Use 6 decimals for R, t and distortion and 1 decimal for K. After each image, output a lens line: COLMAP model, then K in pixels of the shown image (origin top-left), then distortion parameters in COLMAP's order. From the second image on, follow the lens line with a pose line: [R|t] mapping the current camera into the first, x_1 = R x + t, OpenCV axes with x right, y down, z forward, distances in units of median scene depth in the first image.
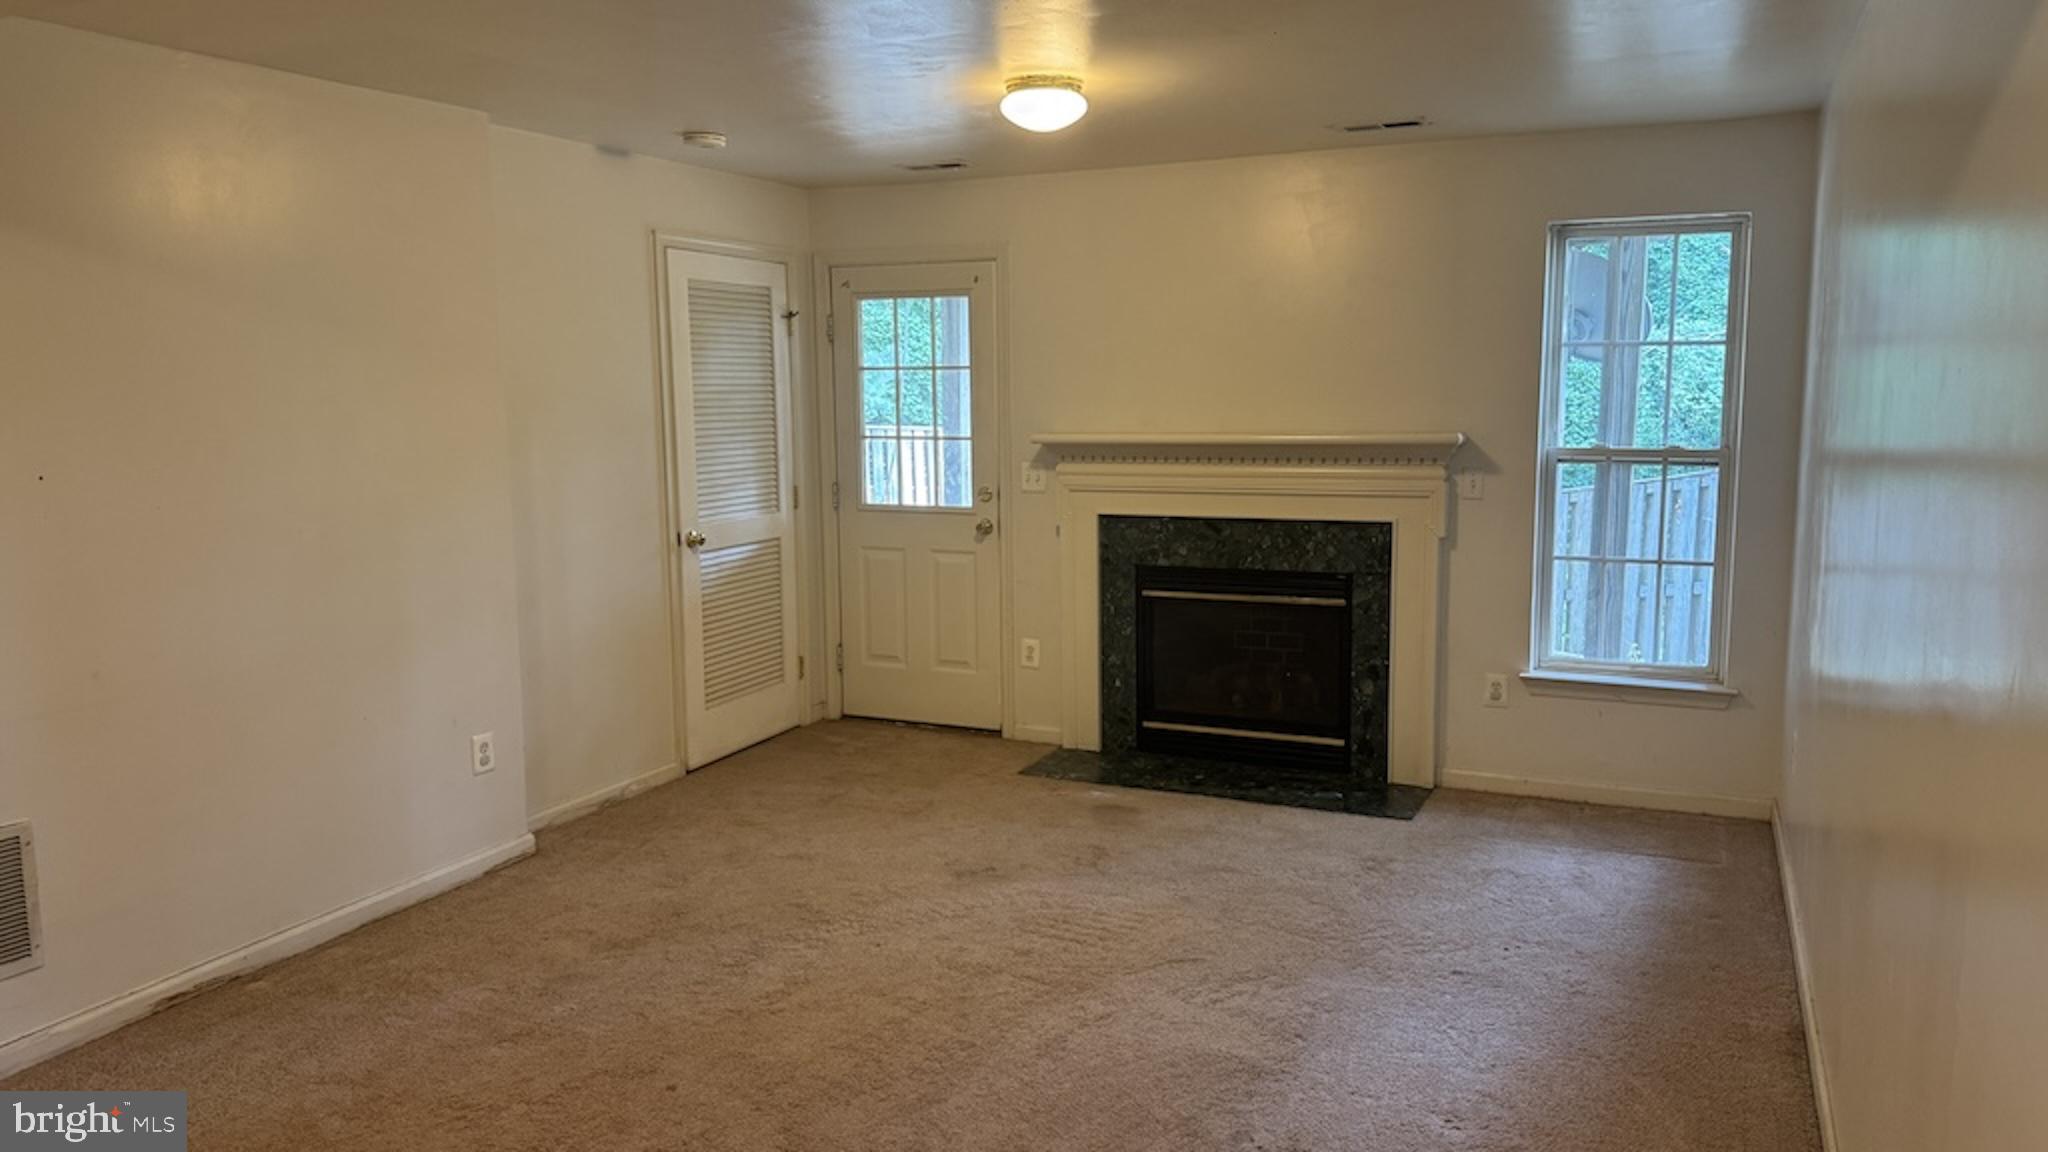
lens RADIAL K [[1412.1, 0, 1026.3], [0, 1412.1, 565.9], [0, 0, 1]] dist [0.049465, 0.000792]
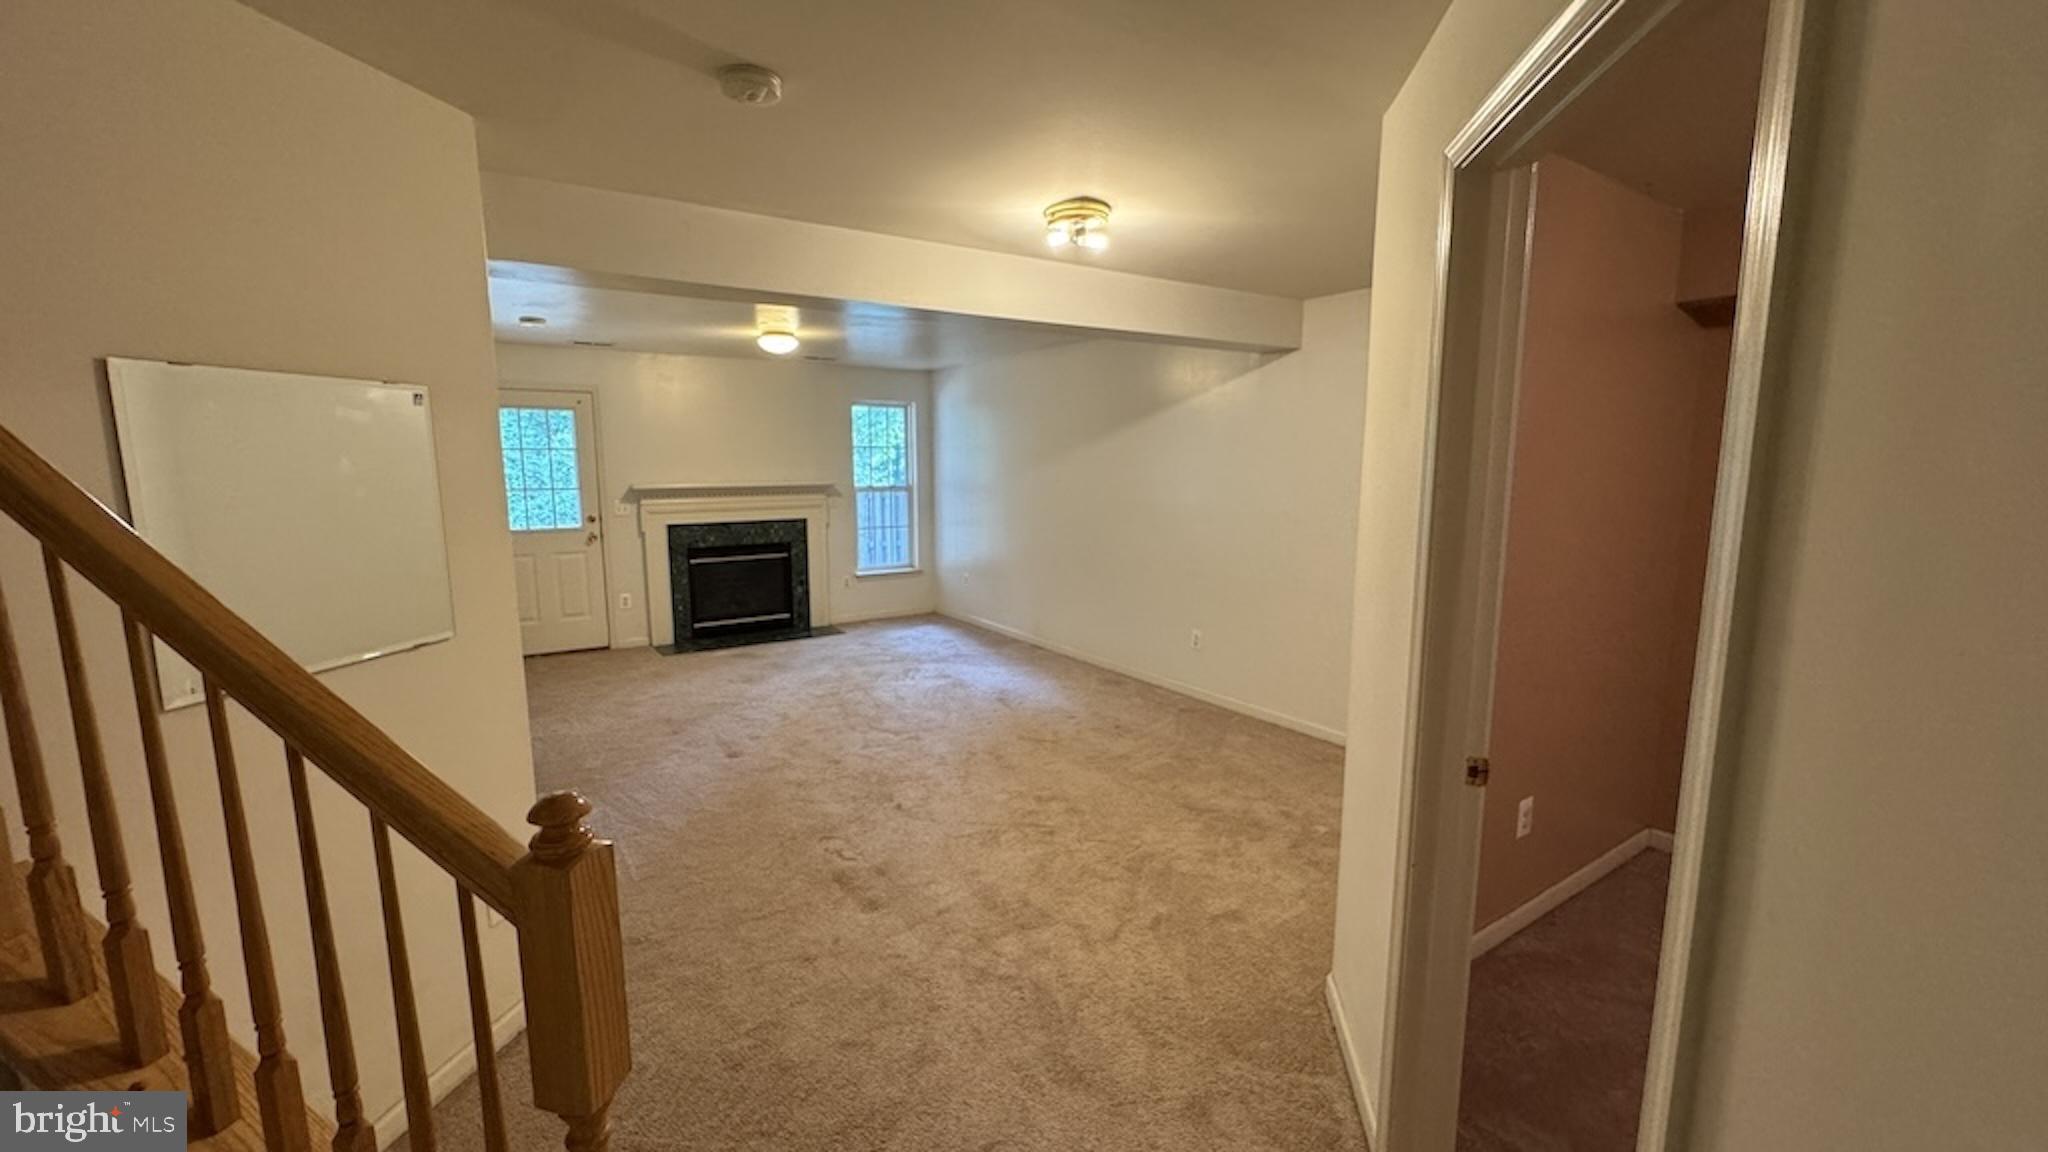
lens RADIAL K [[814.1, 0, 1028.6], [0, 814.1, 586.1], [0, 0, 1]] dist [-0.003613, -0.000166]
pose [[0.525419, -0.122226, 0.842019, -0.694555], [0.105260, 0.991363, 0.078222, 0.014256], [-0.844308, 0.047532, 0.533747, -0.043589]]
